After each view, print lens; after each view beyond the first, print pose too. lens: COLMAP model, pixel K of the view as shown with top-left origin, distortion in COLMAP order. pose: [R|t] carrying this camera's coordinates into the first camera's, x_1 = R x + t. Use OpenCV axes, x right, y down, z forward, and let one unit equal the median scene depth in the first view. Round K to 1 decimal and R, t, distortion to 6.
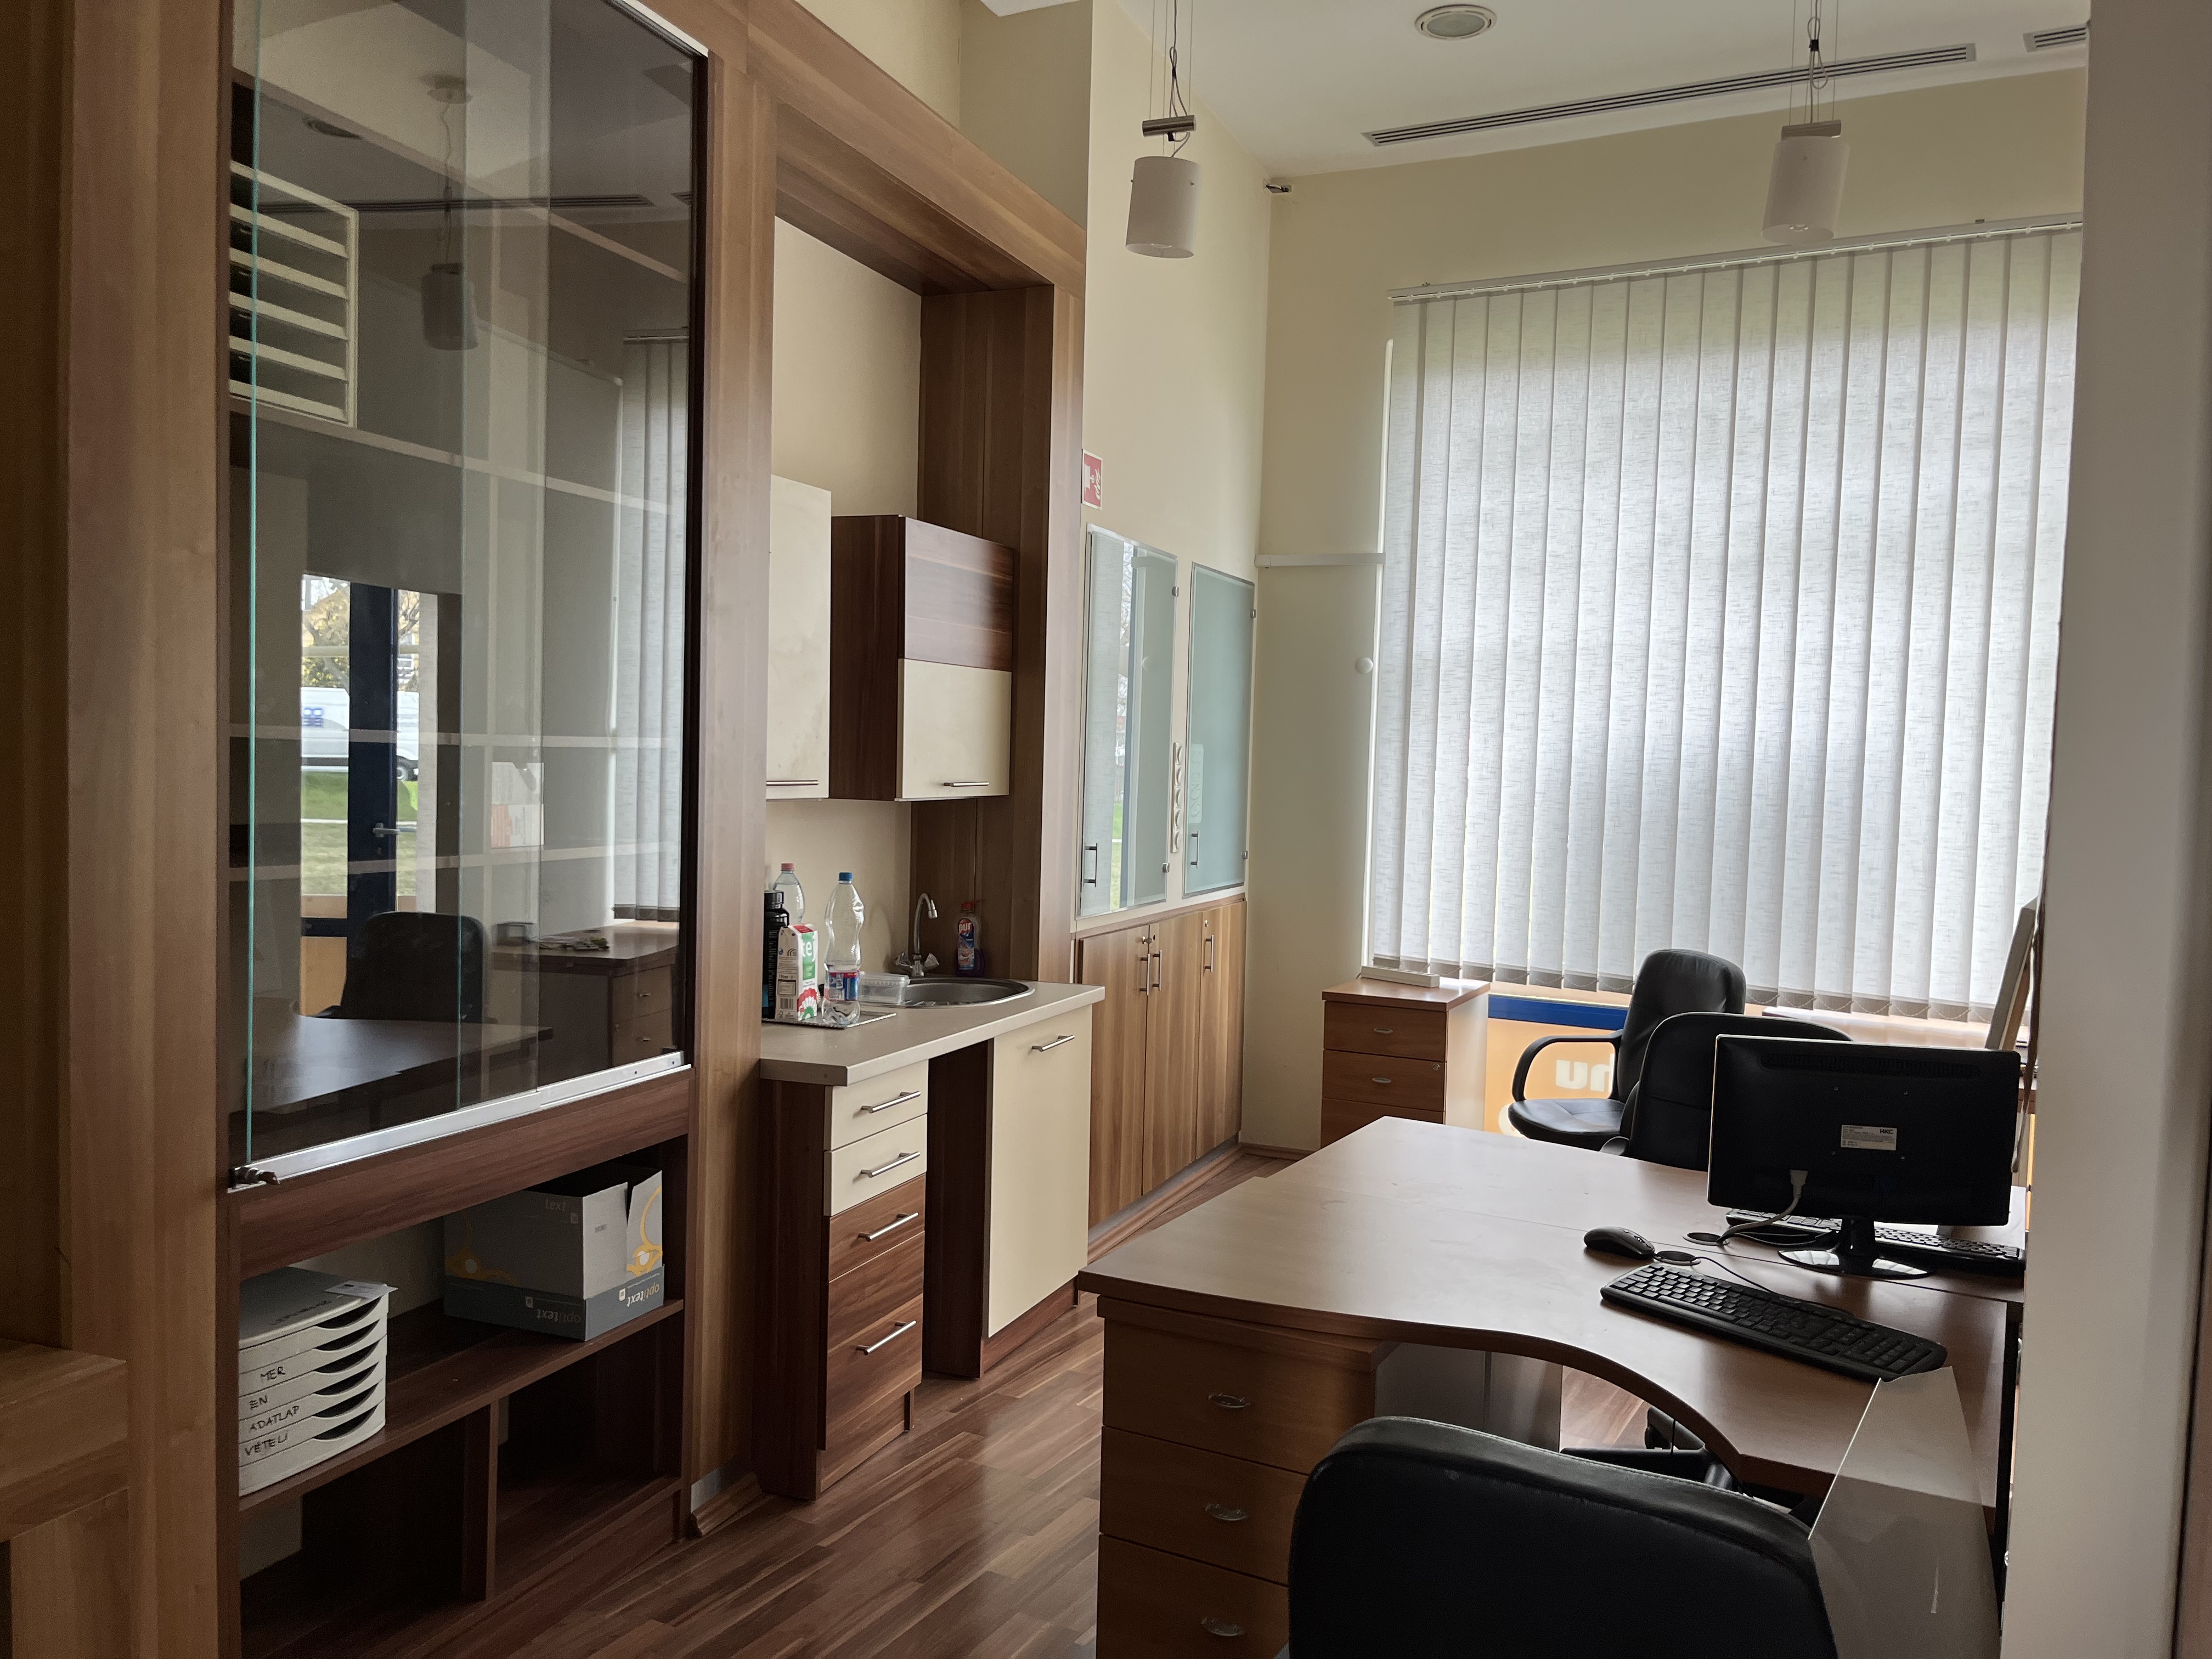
lens RADIAL K [[1671.2, 0, 1107.1], [0, 1671.2, 835.1], [0, 0, 1]] dist [0.059378, -0.078742]
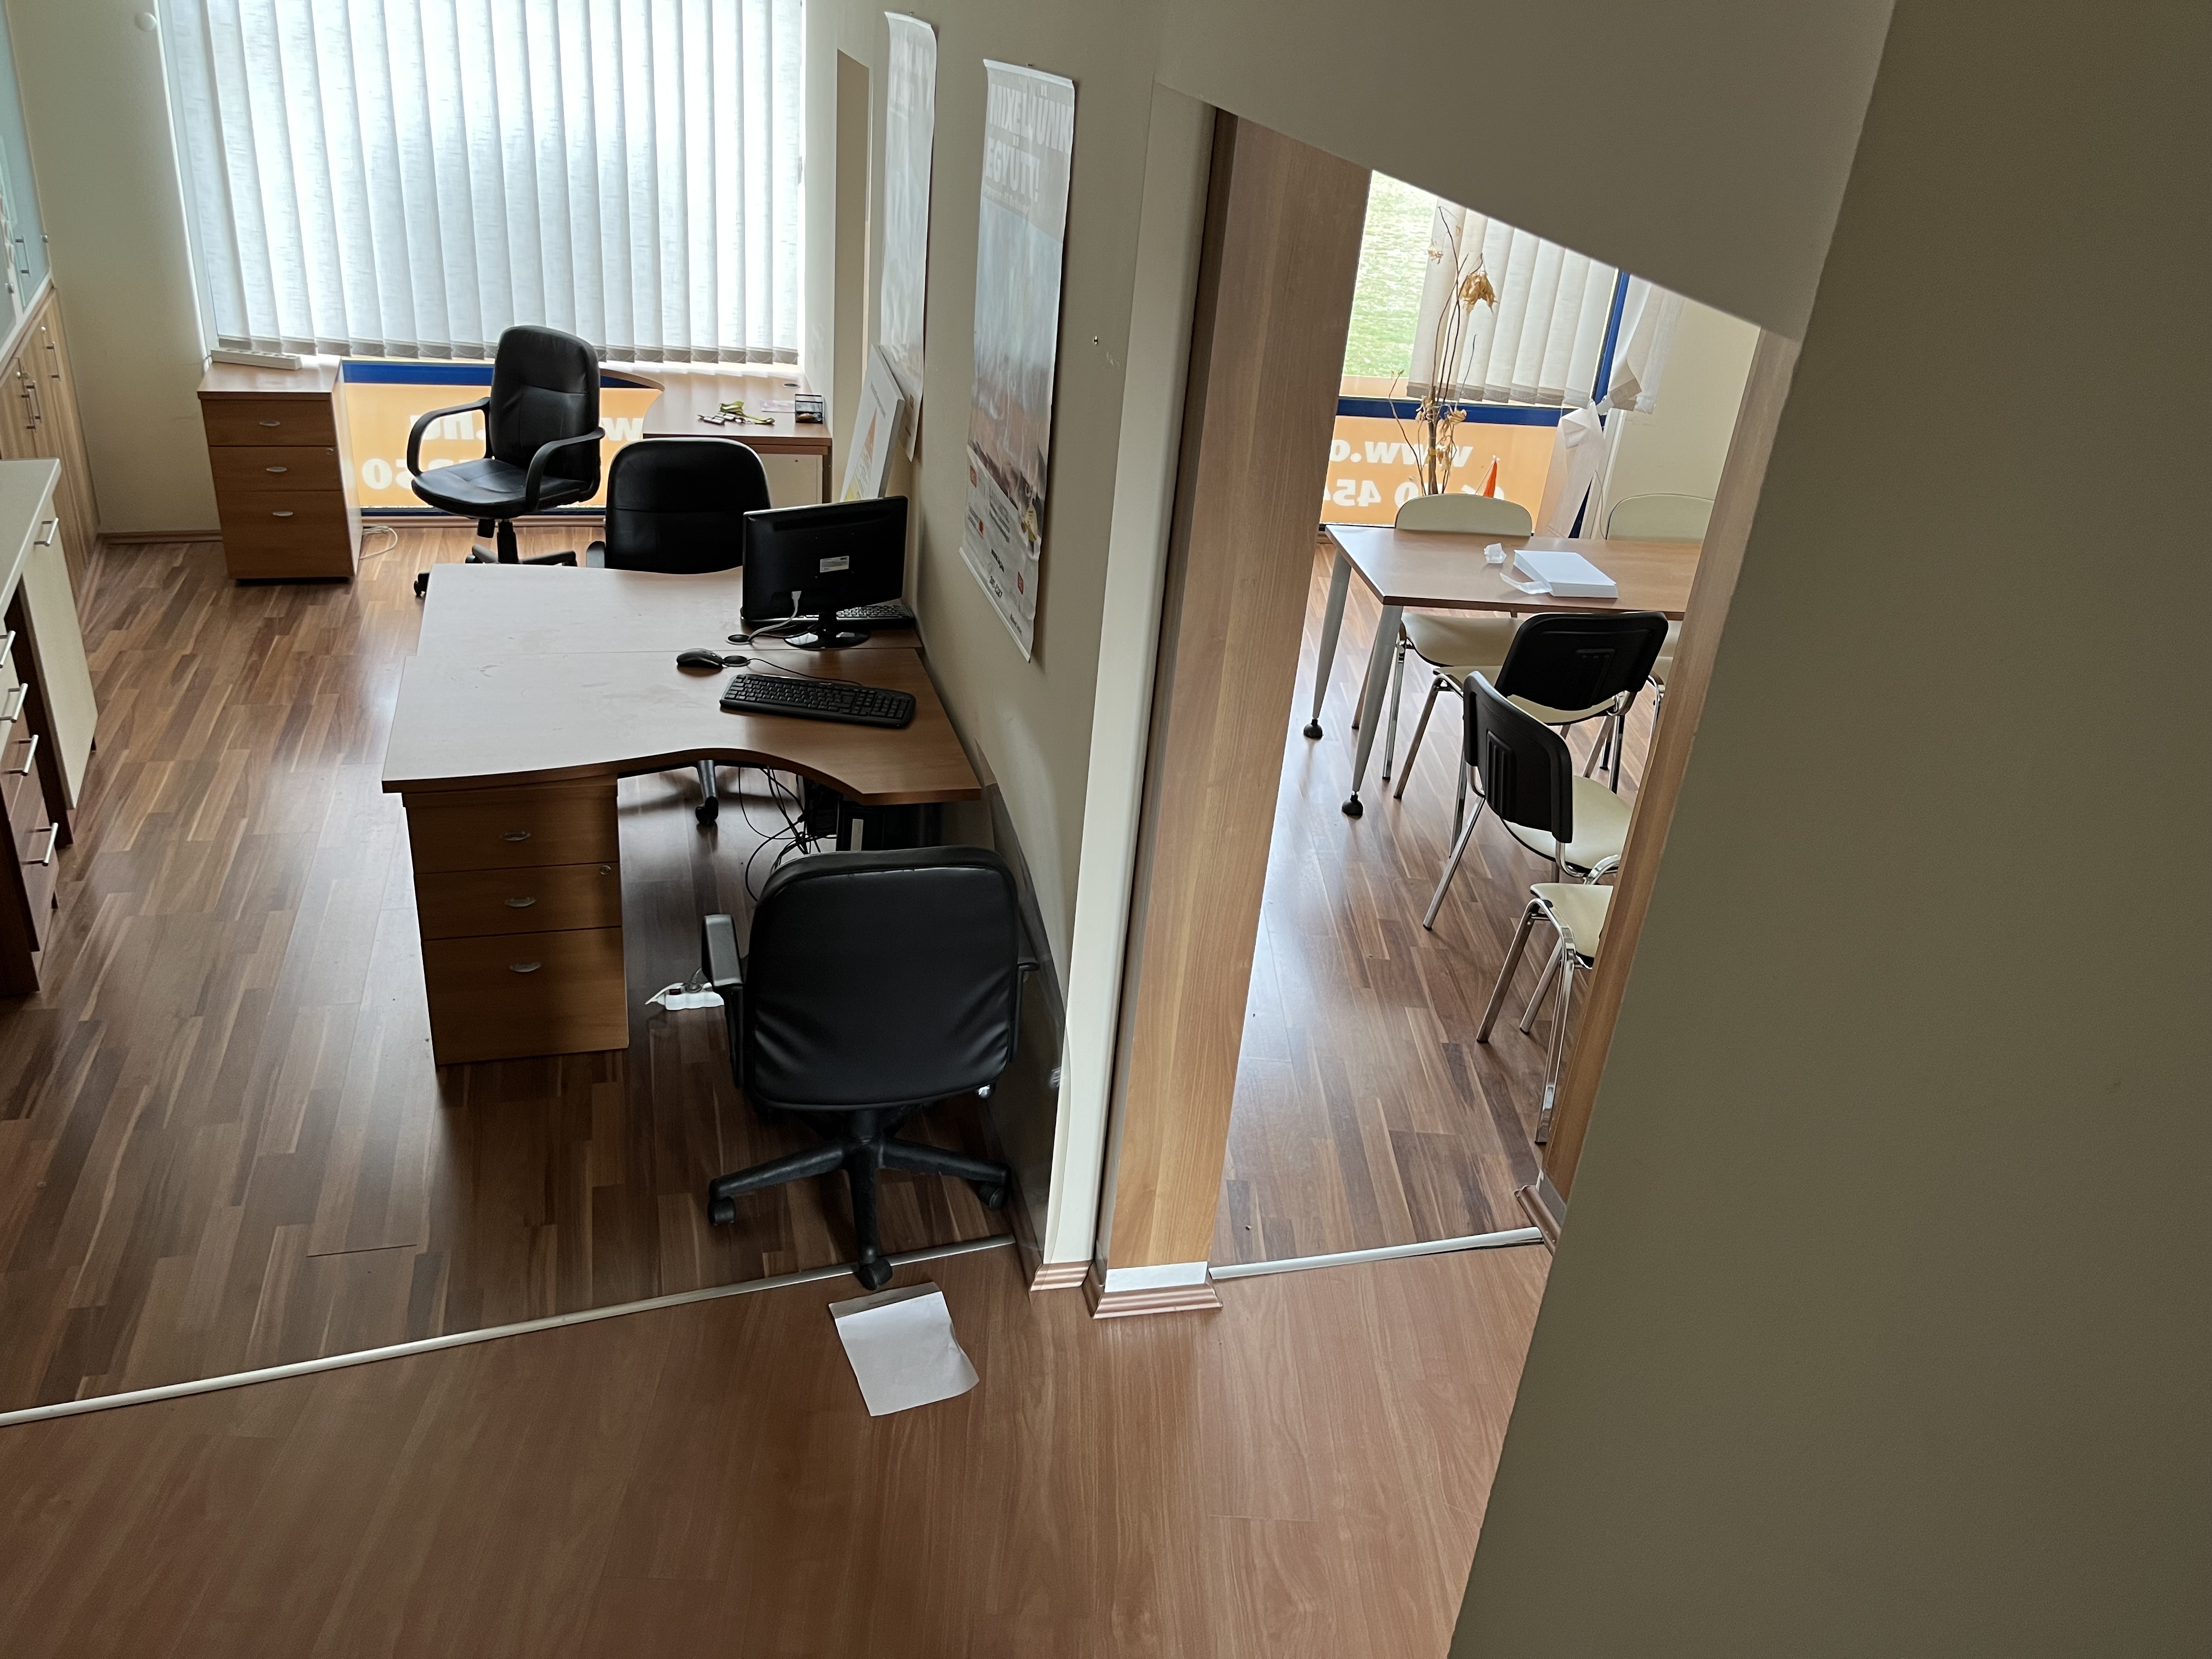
lens RADIAL K [[1671.2, 0, 1095.4], [0, 1671.2, 812.6], [0, 0, 1]] dist [0.059378, -0.078742]
pose [[0.712858, -0.291274, 0.637960, -0.289265], [-0.031519, 0.895446, 0.444054, -0.205269], [-0.700600, -0.336655, 0.629145, -0.163990]]
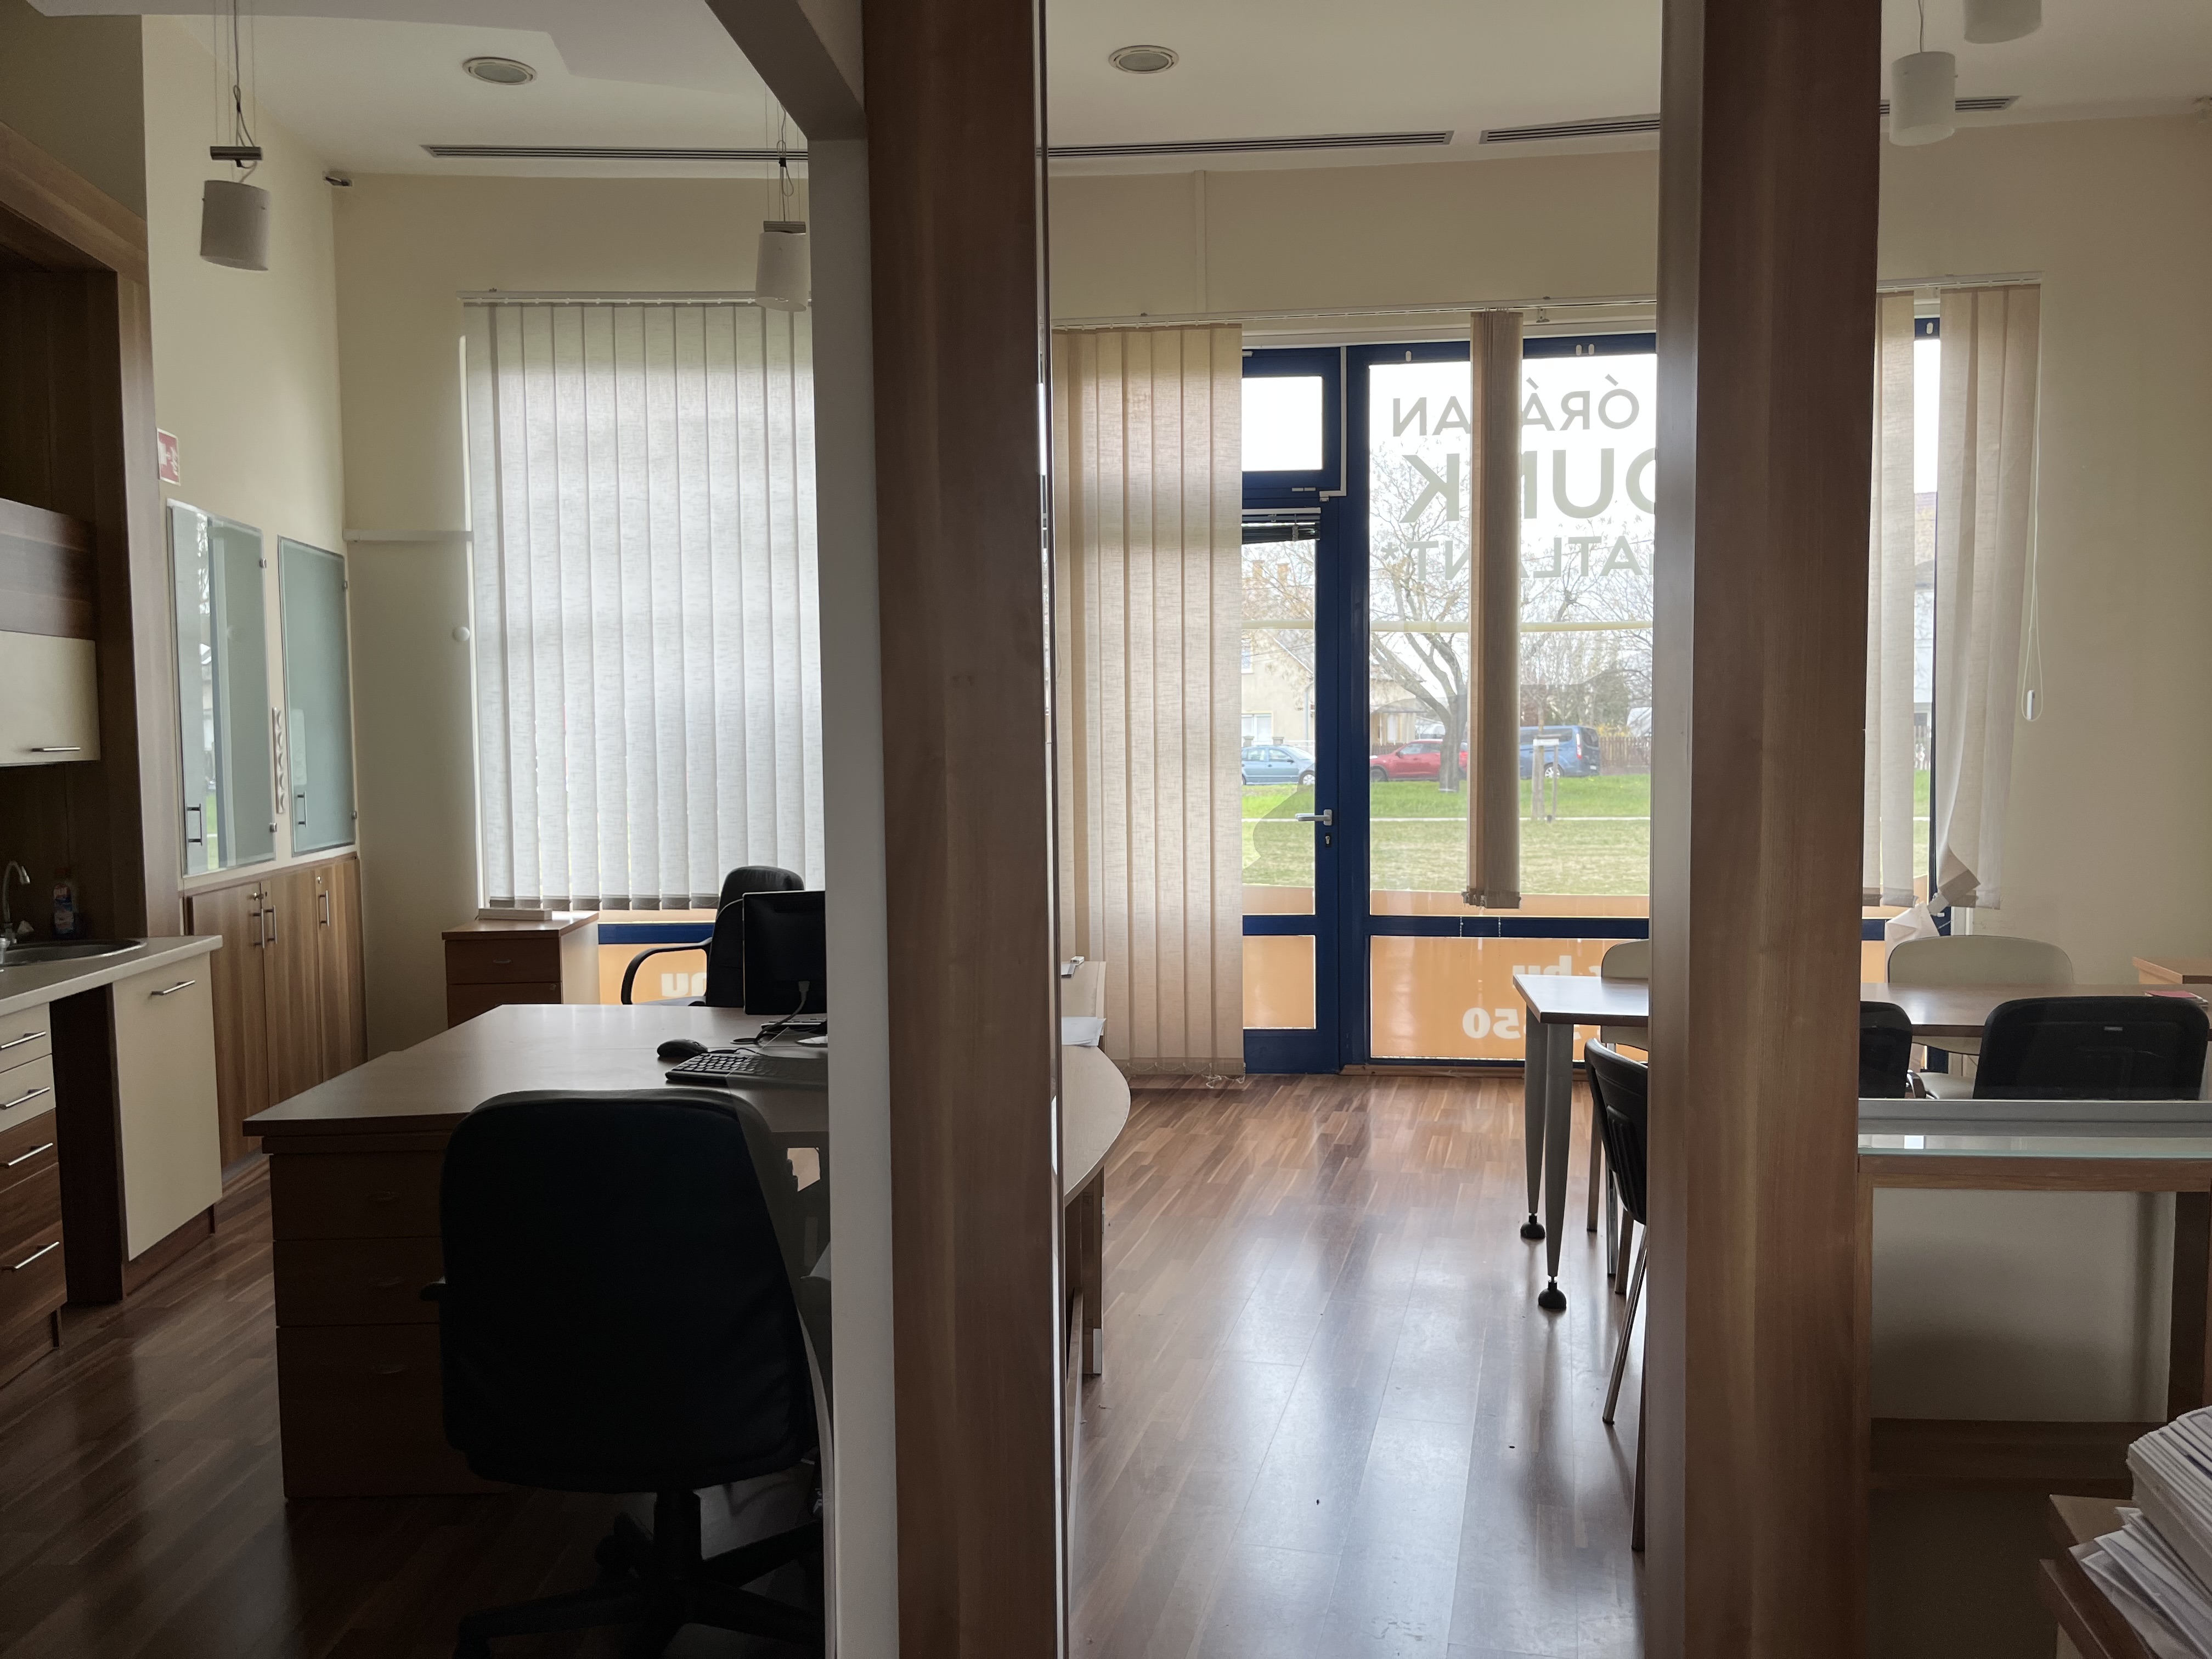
lens RADIAL K [[1671.2, 0, 1116.3], [0, 1671.2, 836.0], [0, 0, 1]] dist [0.059378, -0.078742]
pose [[0.869033, -0.066765, 0.490230, -0.031704], [0.058434, 0.997769, 0.032301, 0.028355], [-0.491292, 0.000575, 0.870995, -0.239519]]
